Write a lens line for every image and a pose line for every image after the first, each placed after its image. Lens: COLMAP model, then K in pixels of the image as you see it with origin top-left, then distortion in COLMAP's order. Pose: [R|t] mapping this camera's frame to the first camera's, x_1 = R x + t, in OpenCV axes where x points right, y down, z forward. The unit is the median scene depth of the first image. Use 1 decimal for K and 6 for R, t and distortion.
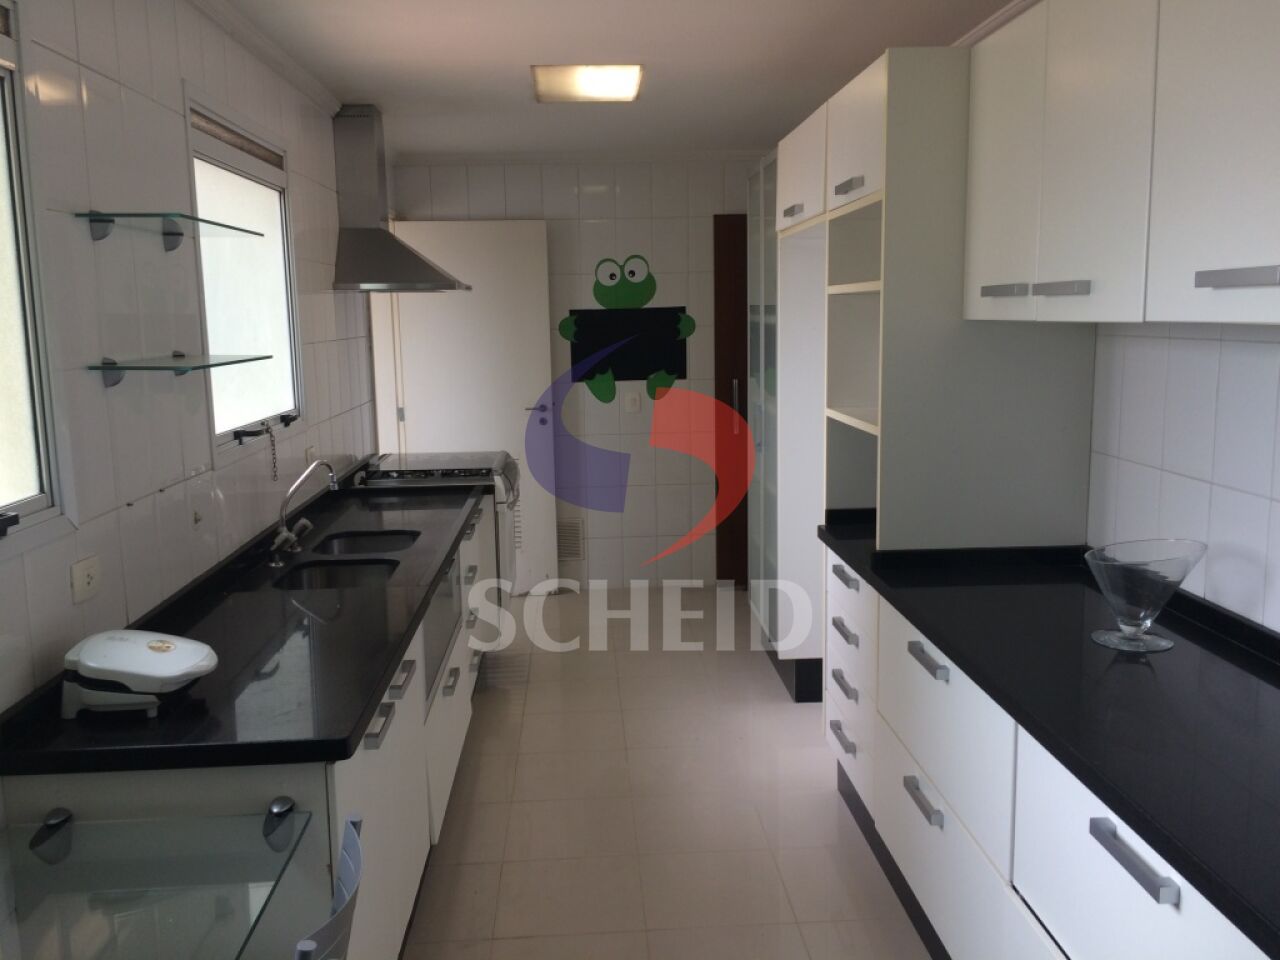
lens RADIAL K [[1096.6, 0, 642.2], [0, 1096.6, 476.1], [0, 0, 1]] dist [0.008972, -0.010770]
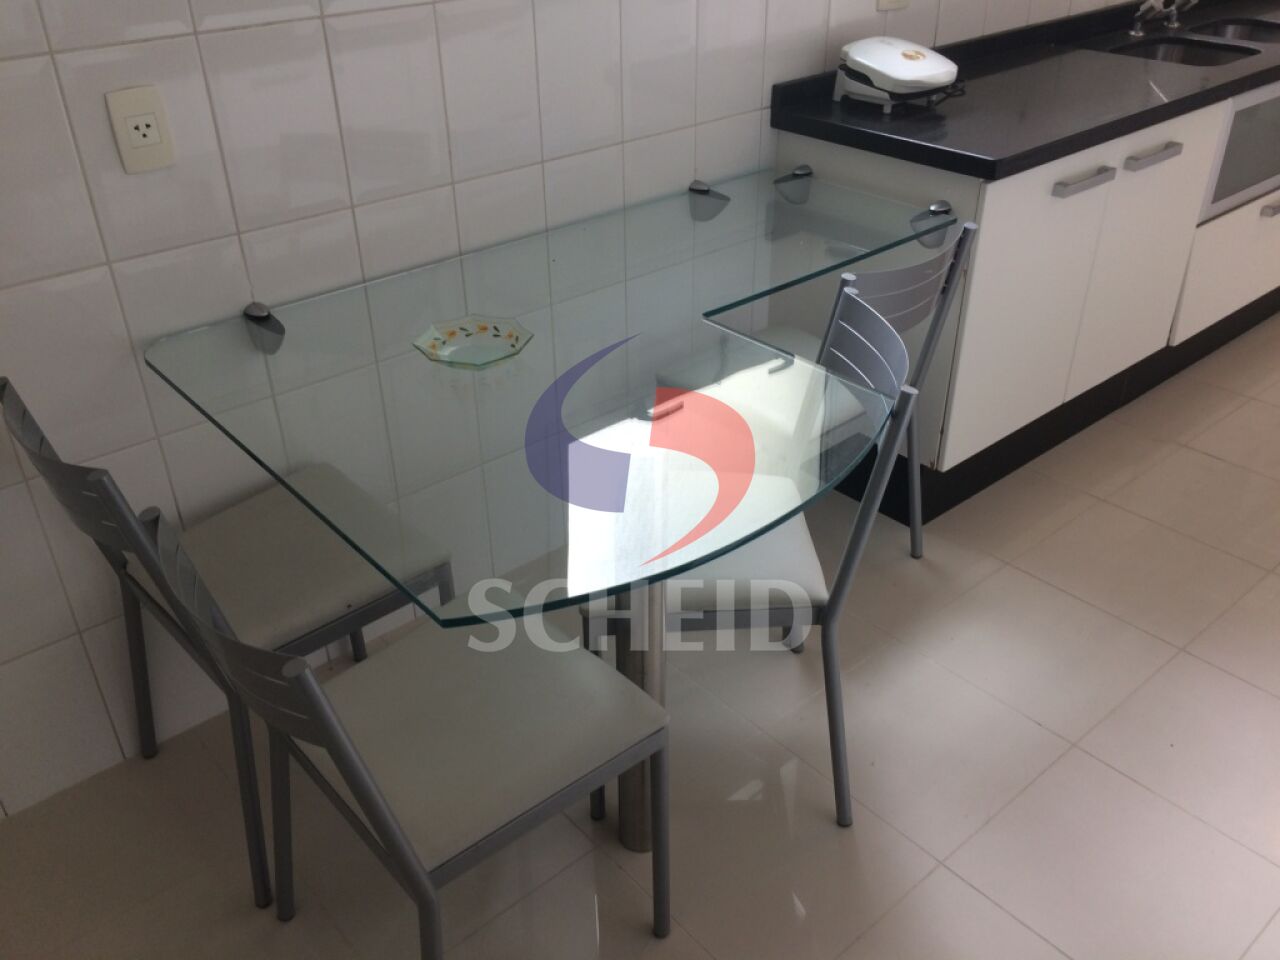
lens RADIAL K [[1096.6, 0, 642.6], [0, 1096.6, 479.4], [0, 0, 1]] dist [0.008972, -0.010770]
pose [[0.601665, 0.424117, -0.676849, 0.386522], [-0.108852, 0.883017, 0.456543, 0.052716], [0.791297, -0.201010, 0.577446, 0.005112]]
